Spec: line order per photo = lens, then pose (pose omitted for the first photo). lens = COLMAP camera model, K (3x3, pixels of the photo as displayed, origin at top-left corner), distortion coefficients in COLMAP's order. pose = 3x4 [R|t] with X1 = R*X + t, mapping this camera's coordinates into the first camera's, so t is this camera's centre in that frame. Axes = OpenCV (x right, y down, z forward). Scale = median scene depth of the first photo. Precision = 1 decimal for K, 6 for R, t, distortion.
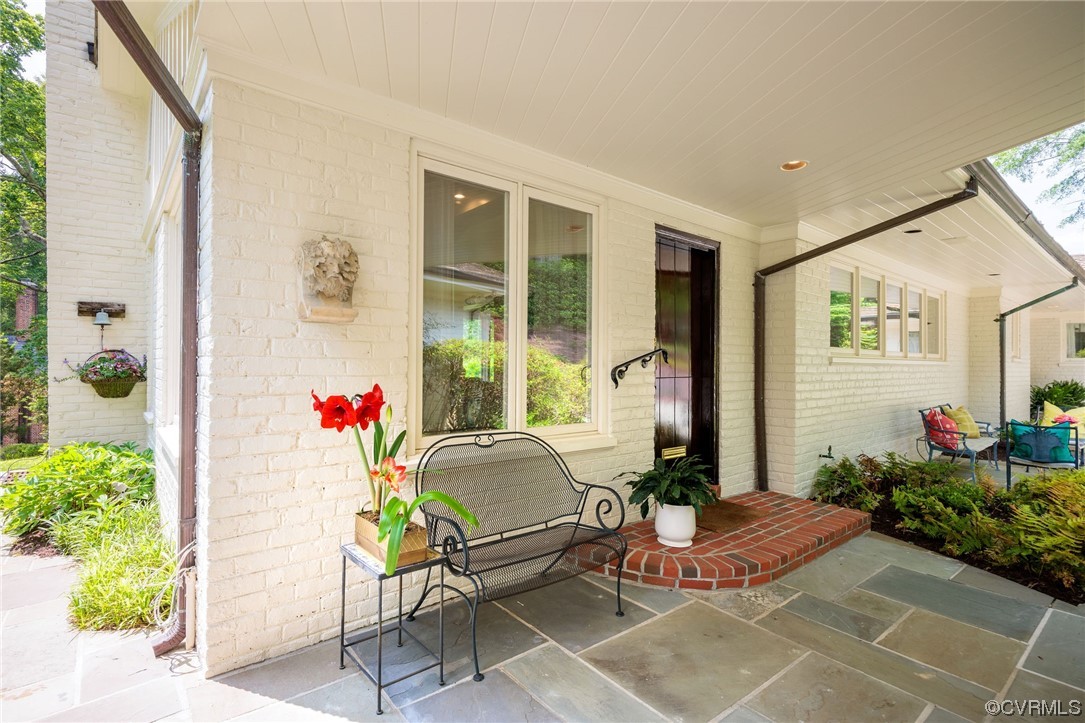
lens RADIAL K [[517.9, 0, 540.2], [0, 517.9, 369.9], [0, 0, 1]] dist [-0.000360, 0.000190]
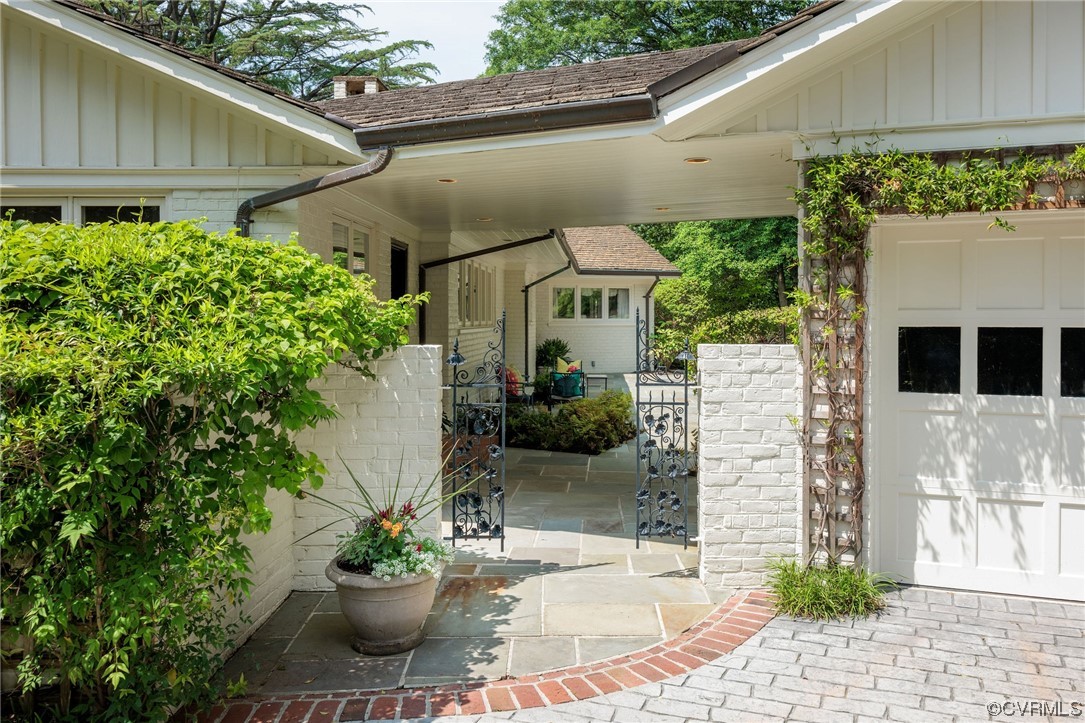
lens RADIAL K [[974.0, 0, 543.6], [0, 974.0, 354.9], [0, 0, 1]] dist [-0.006038, 0.000745]
pose [[0.674215, -0.033233, 0.737787, -0.989333], [0.004978, 0.999169, 0.040459, -0.052322], [-0.738518, -0.023605, 0.673820, -0.731379]]
